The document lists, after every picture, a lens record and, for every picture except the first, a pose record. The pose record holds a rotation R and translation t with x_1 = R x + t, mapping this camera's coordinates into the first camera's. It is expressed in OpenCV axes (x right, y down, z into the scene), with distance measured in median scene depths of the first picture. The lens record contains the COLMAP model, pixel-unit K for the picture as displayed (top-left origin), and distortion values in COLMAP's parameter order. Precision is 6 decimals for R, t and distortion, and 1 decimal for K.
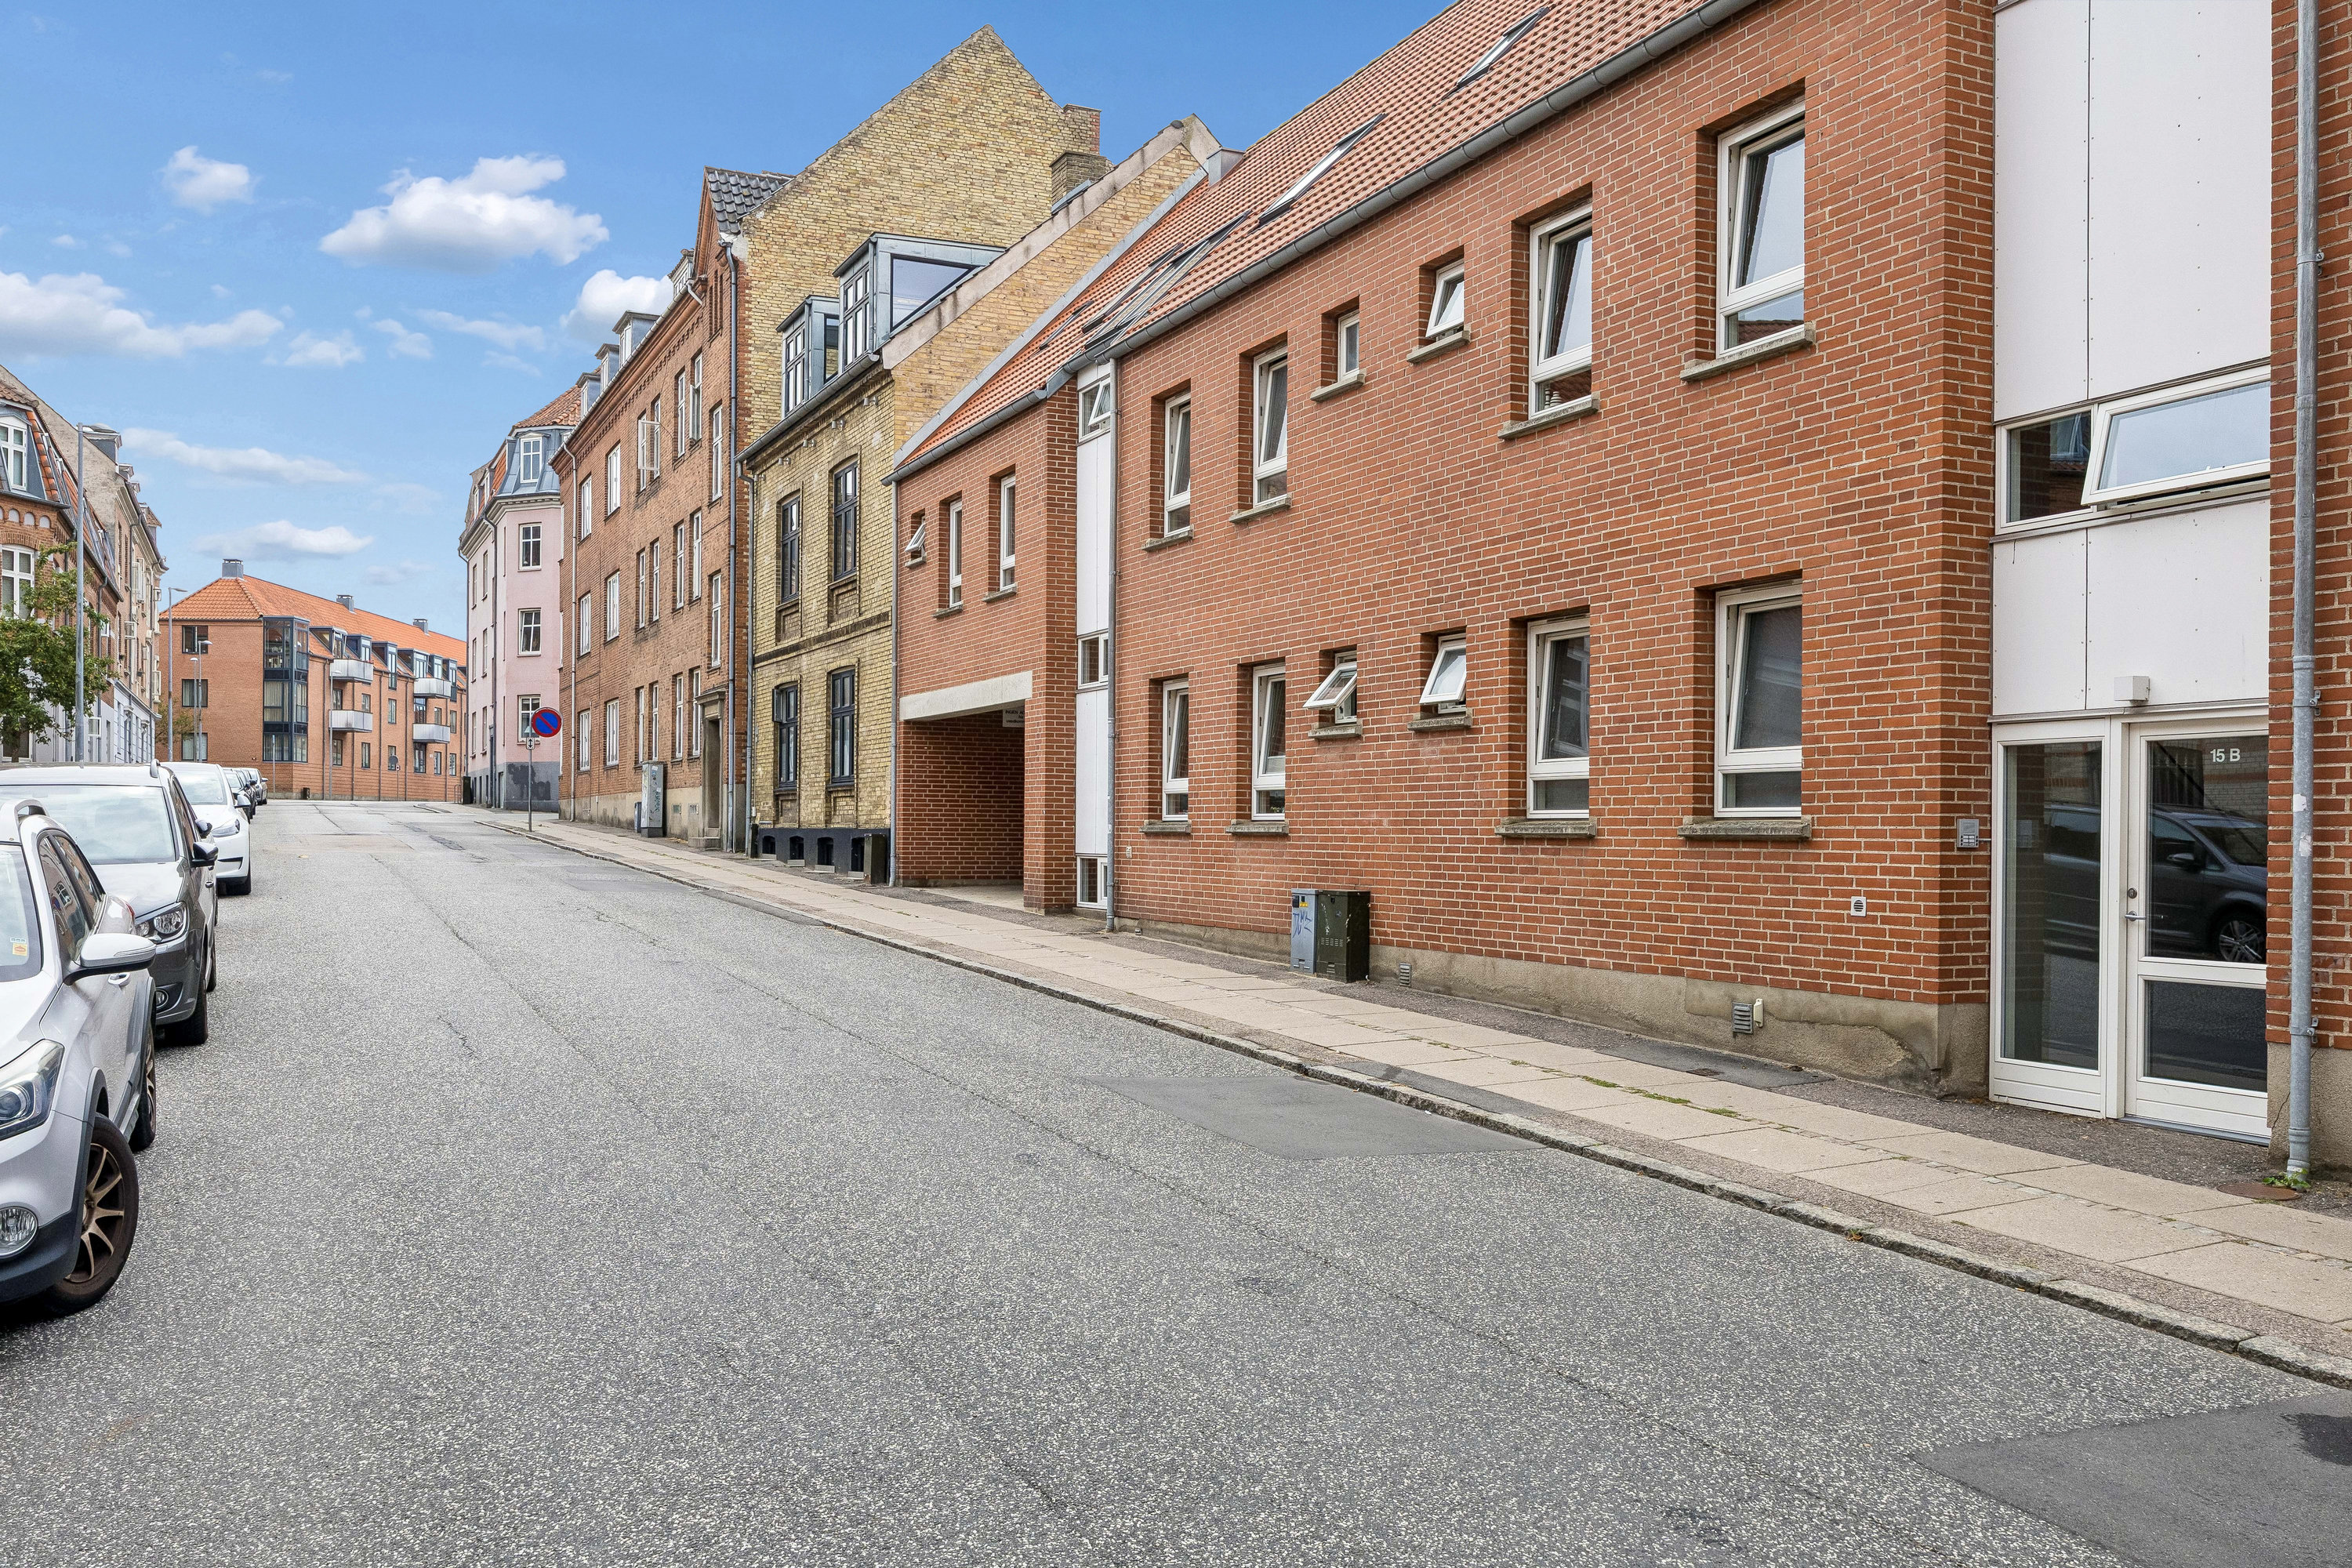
lens RADIAL K [[1926.2, 0, 1175.0], [0, 1926.2, 836.8], [0, 0, 1]] dist [-0.013924, 0.010745]
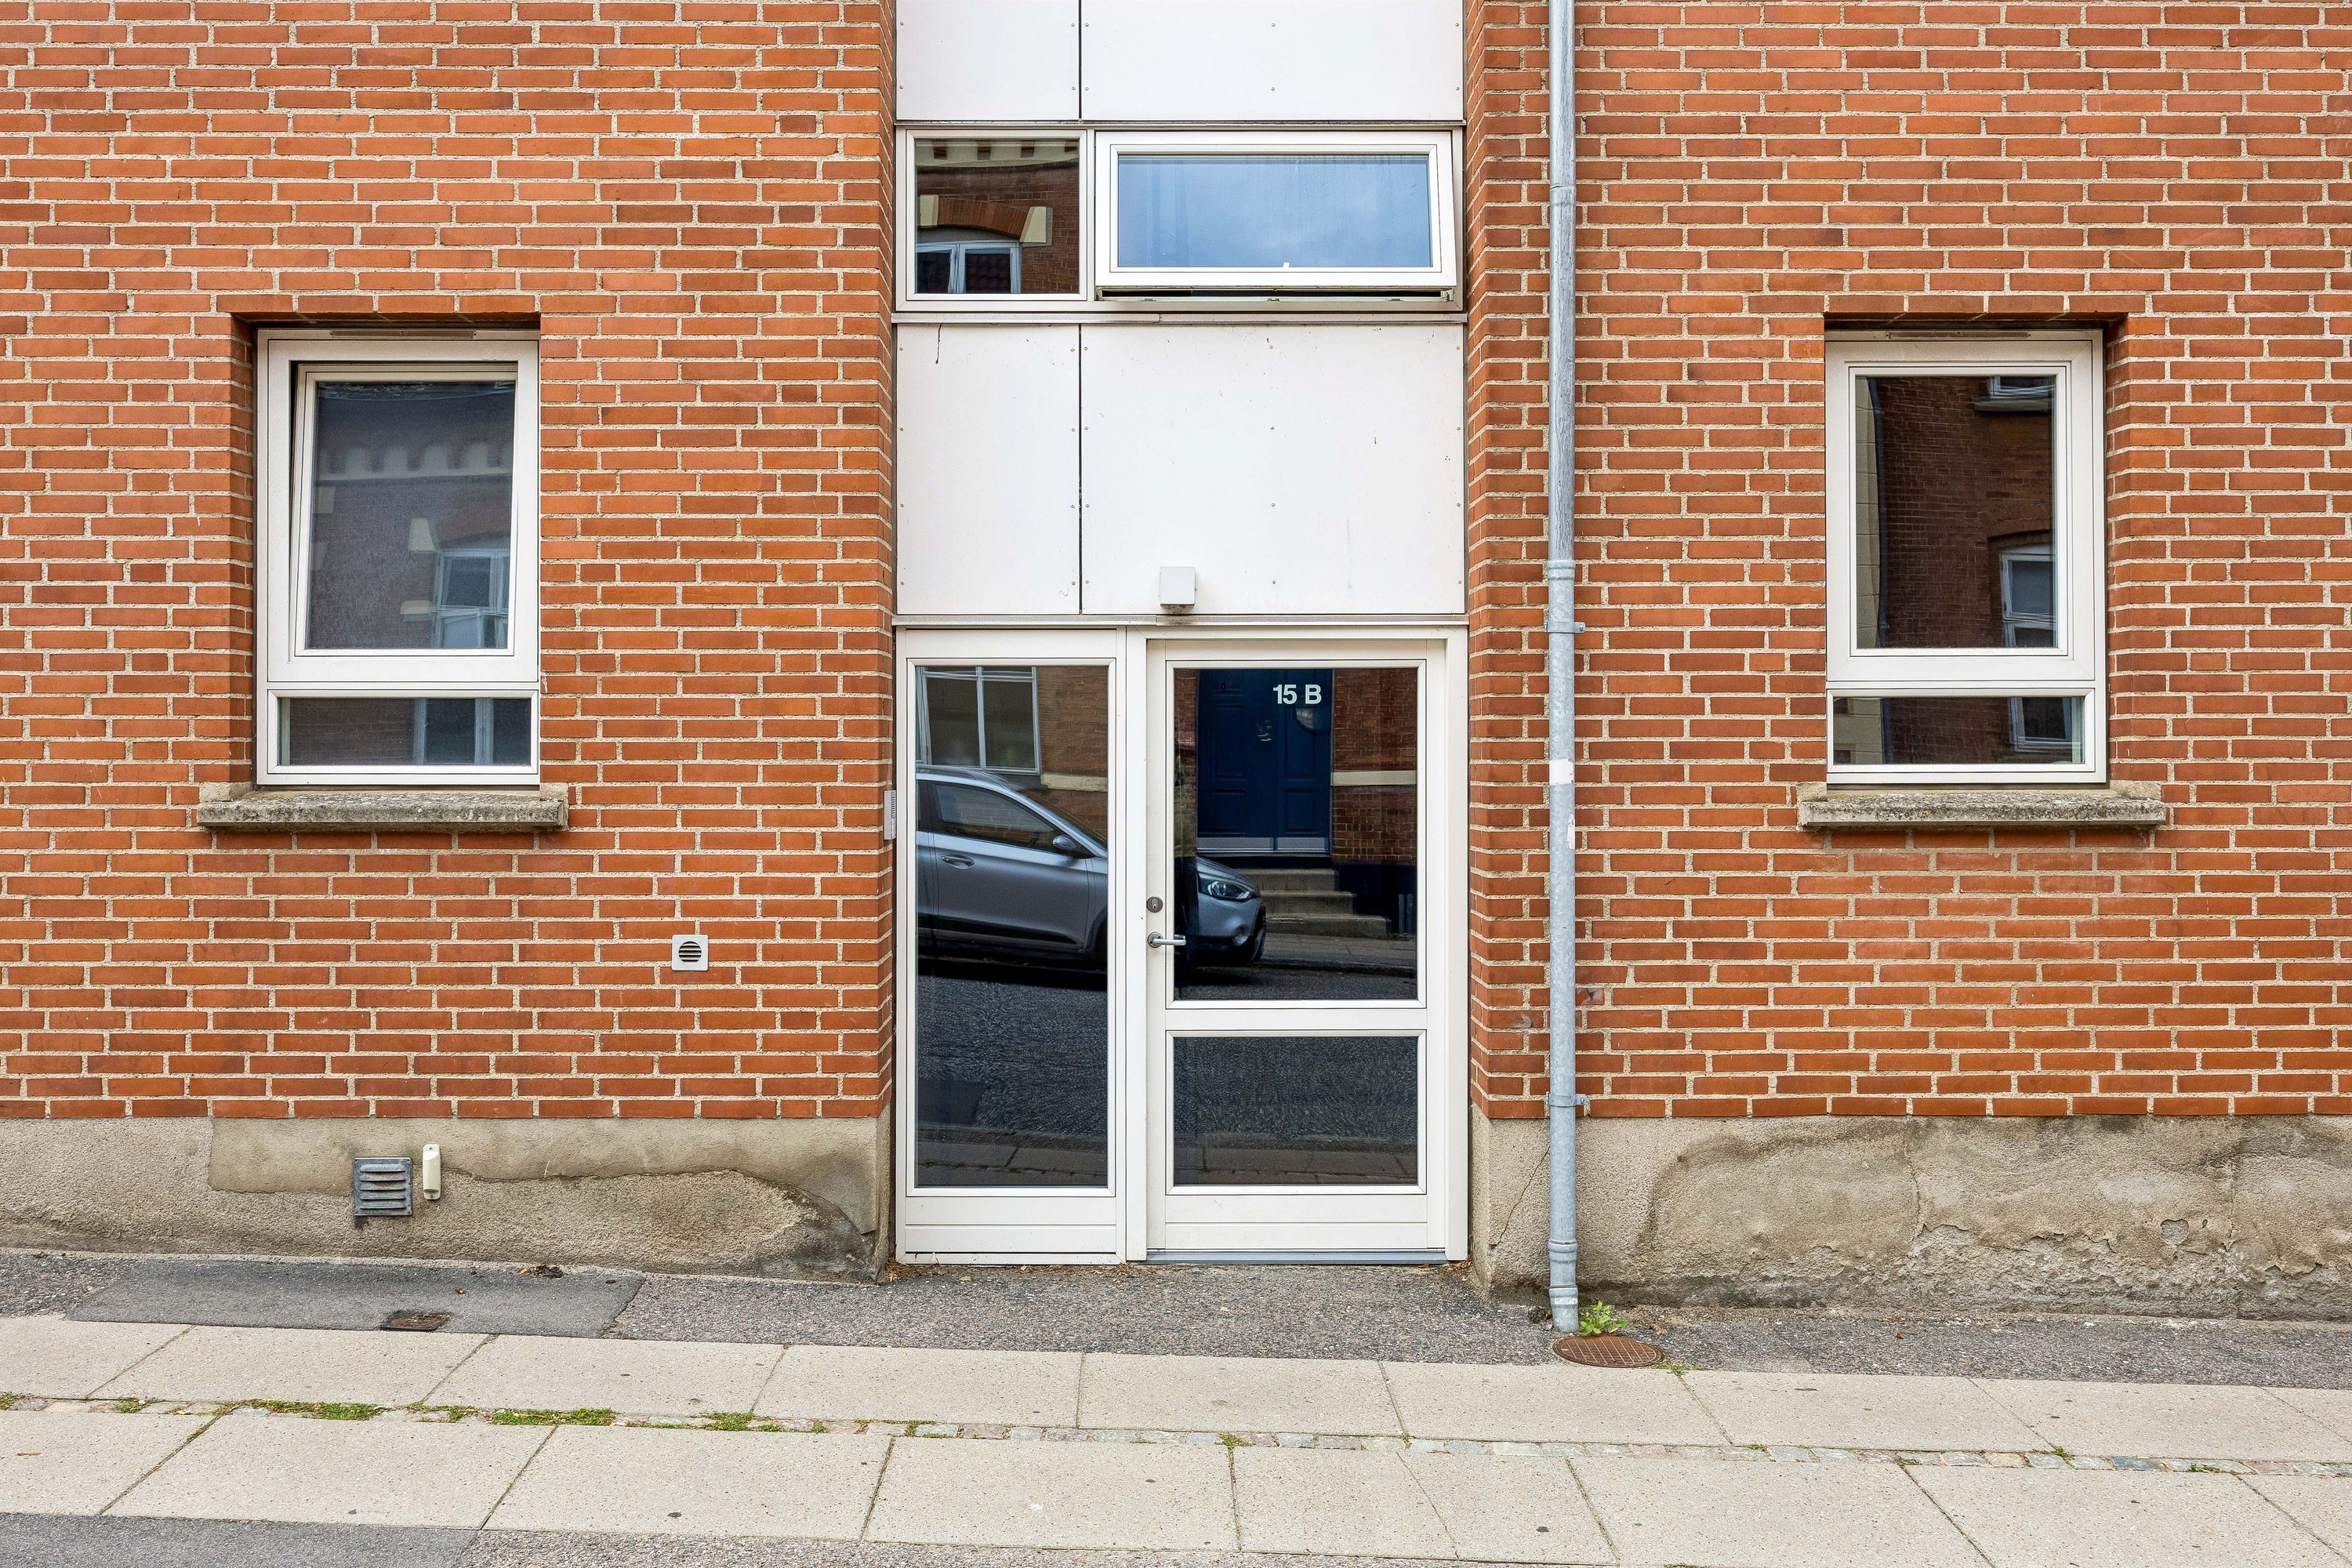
lens RADIAL K [[2231.6, 0, 1171.7], [0, 2231.6, 733.3], [0, 0, 1]] dist [-0.011803, 0.004293]
pose [[0.416769, -0.001249, 0.909012, -0.155824], [0.005071, 0.999987, -0.000951, -0.023817], [-0.908998, 0.005006, 0.416770, 0.600678]]
